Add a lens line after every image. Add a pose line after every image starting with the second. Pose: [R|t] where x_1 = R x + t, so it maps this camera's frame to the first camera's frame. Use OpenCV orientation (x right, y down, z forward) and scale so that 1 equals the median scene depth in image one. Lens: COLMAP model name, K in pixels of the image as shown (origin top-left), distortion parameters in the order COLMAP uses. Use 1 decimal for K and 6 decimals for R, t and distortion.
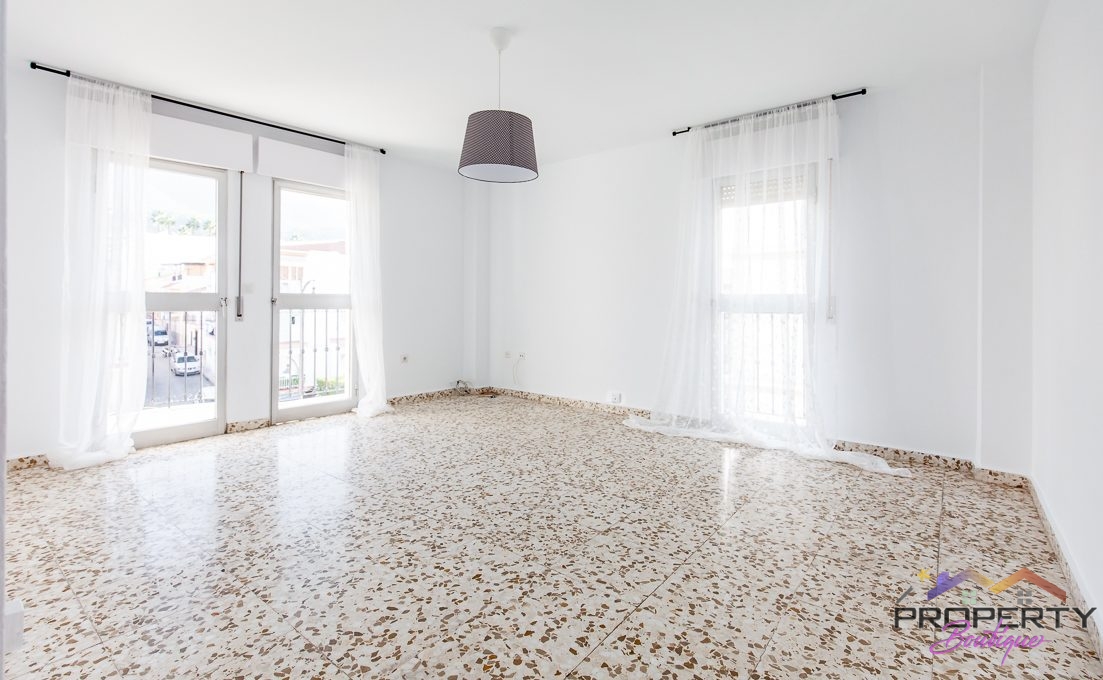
lens RADIAL K [[534.6, 0, 559.0], [0, 534.6, 308.6], [0, 0, 1]] dist [-0.000851, 0.000880]
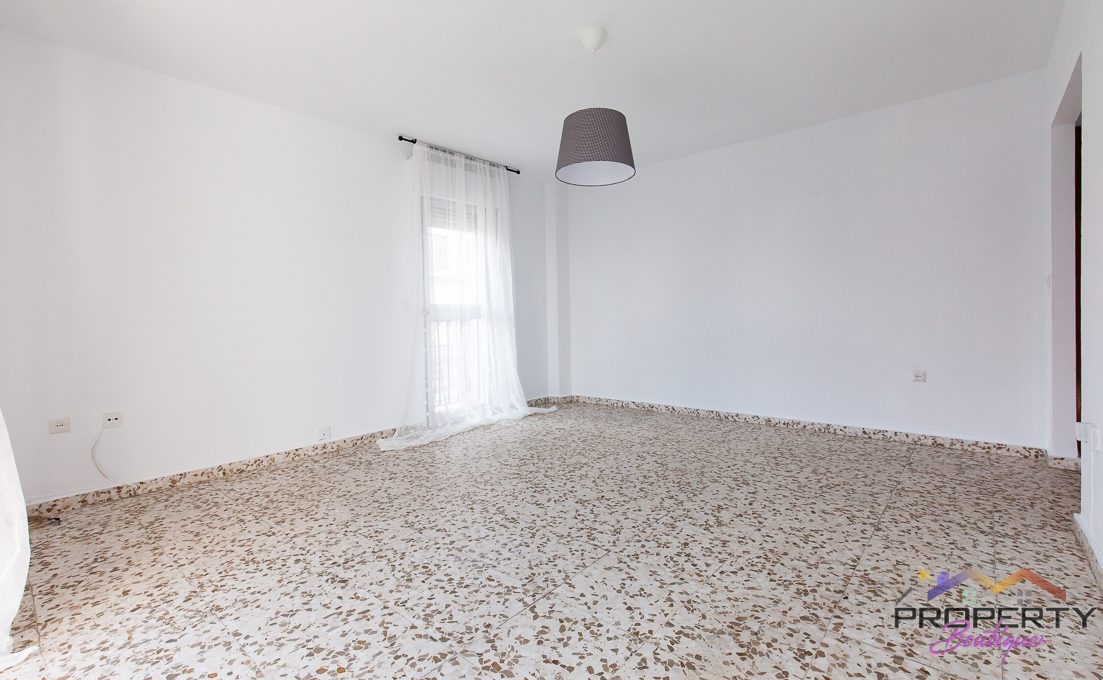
lens RADIAL K [[507.8, 0, 551.5], [0, 507.8, 340.0], [0, 0, 1]] dist [0.004014, -0.000366]
pose [[0.009777, -0.049676, 0.998718, -1.094352], [0.037935, 0.998065, 0.049272, 0.005194], [-0.999232, 0.037404, 0.011643, 1.101836]]
